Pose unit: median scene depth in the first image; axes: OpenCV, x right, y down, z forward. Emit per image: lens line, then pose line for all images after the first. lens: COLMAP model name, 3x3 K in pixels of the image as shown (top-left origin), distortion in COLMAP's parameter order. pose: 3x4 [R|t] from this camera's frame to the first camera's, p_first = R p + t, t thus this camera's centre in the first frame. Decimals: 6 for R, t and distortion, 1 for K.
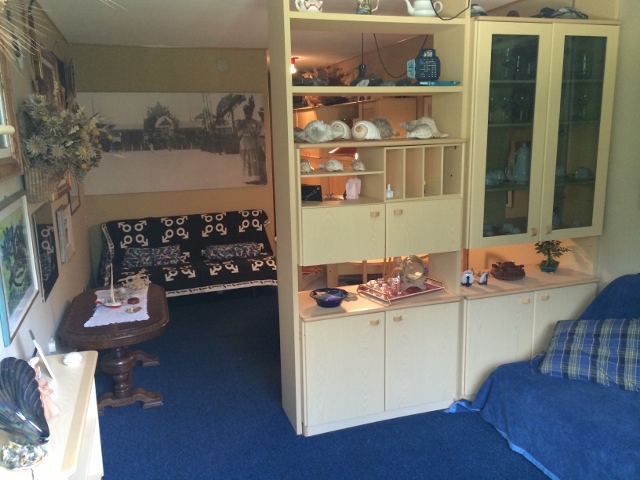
lens RADIAL K [[548.8, 0, 322.4], [0, 548.8, 241.1], [0, 0, 1]] dist [0.083095, -0.118508]
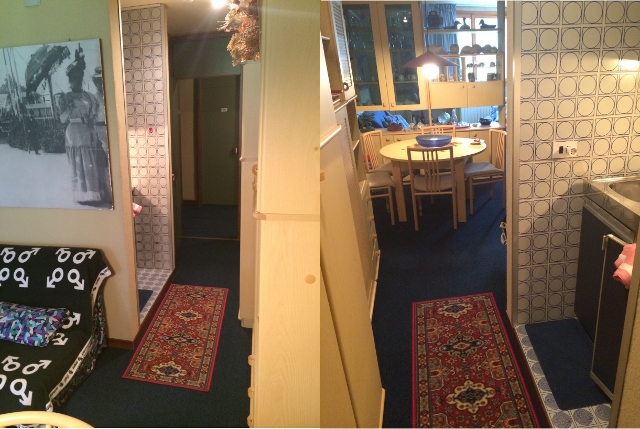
lens RADIAL K [[336.4, 0, 188.6], [0, 336.4, 220.5], [0, 0, 1]] dist [-0.029623, -0.001352]
pose [[0.862111, 0.149669, -0.484111, 0.147410], [-0.099282, 0.986758, 0.128265, -0.150610], [0.496898, -0.062515, 0.865554, 0.774954]]
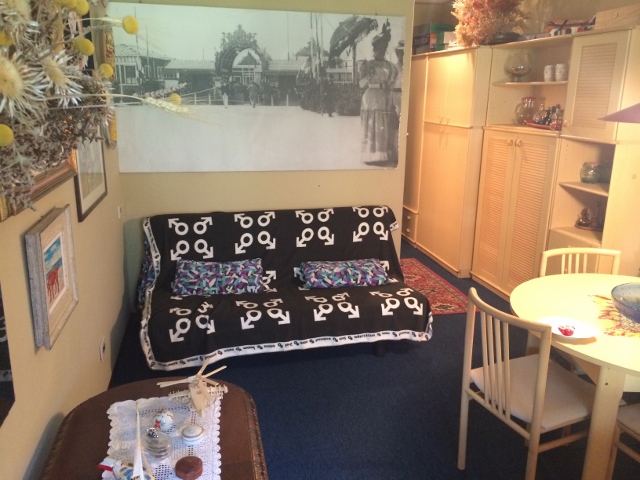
lens RADIAL K [[548.8, 0, 324.2], [0, 548.8, 241.3], [0, 0, 1]] dist [0.083095, -0.118508]
pose [[0.994640, 0.063382, -0.081690, -0.134084], [-0.058190, 0.996224, 0.064436, -0.055855], [0.085466, -0.059337, 0.994573, 0.373053]]
